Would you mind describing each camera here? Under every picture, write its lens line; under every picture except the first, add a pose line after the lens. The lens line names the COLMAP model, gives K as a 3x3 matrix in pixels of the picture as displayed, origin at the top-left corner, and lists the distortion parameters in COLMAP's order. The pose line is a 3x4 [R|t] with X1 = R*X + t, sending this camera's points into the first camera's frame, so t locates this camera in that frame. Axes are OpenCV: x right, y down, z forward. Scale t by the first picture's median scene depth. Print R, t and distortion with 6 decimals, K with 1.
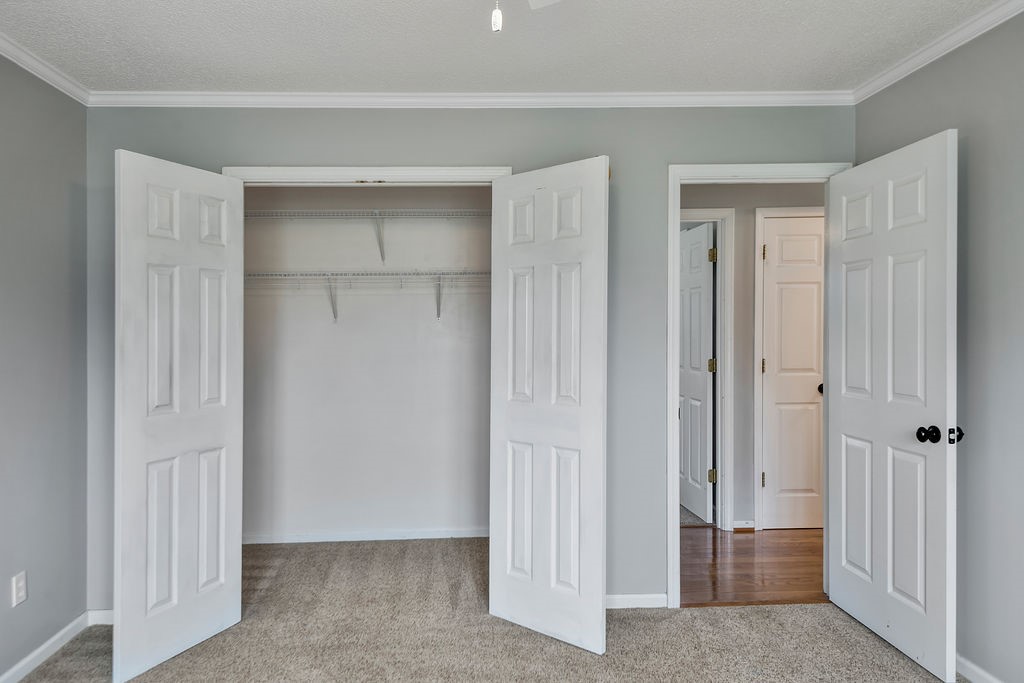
lens RADIAL K [[645.1, 0, 512.4], [0, 645.1, 342.7], [0, 0, 1]] dist [0.023779, -0.004683]
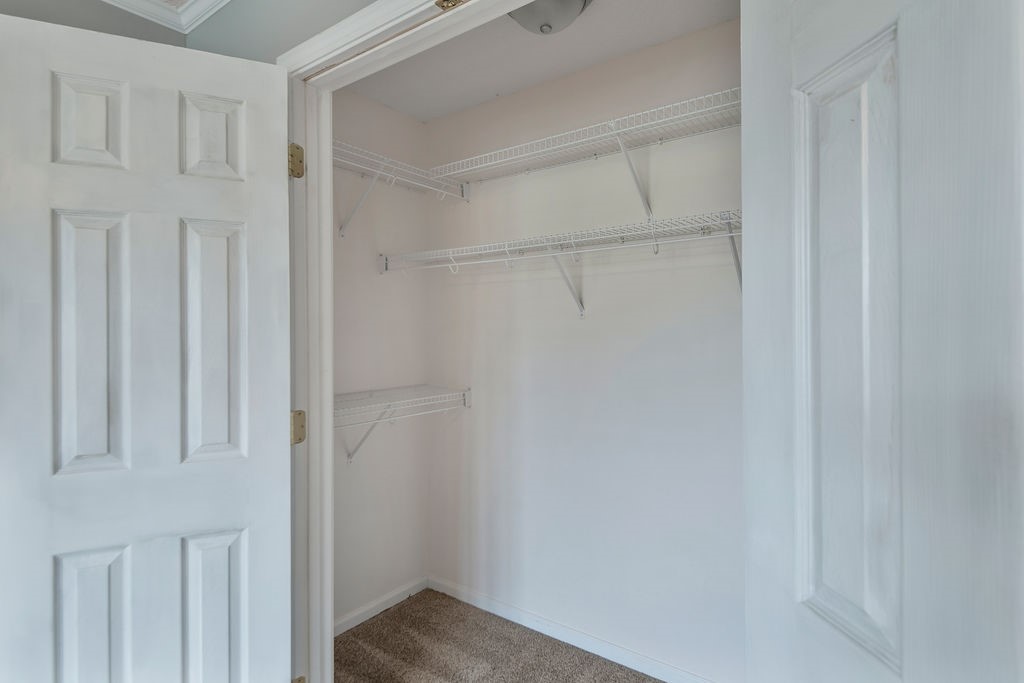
lens RADIAL K [[556.8, 0, 497.5], [0, 556.8, 322.7], [0, 0, 1]] dist [0.022919, -0.011980]
pose [[0.746173, -0.001348, -0.665751, 0.058826], [-0.020980, 0.999454, -0.025538, -0.014719], [0.665421, 0.033023, 0.745737, 0.797456]]
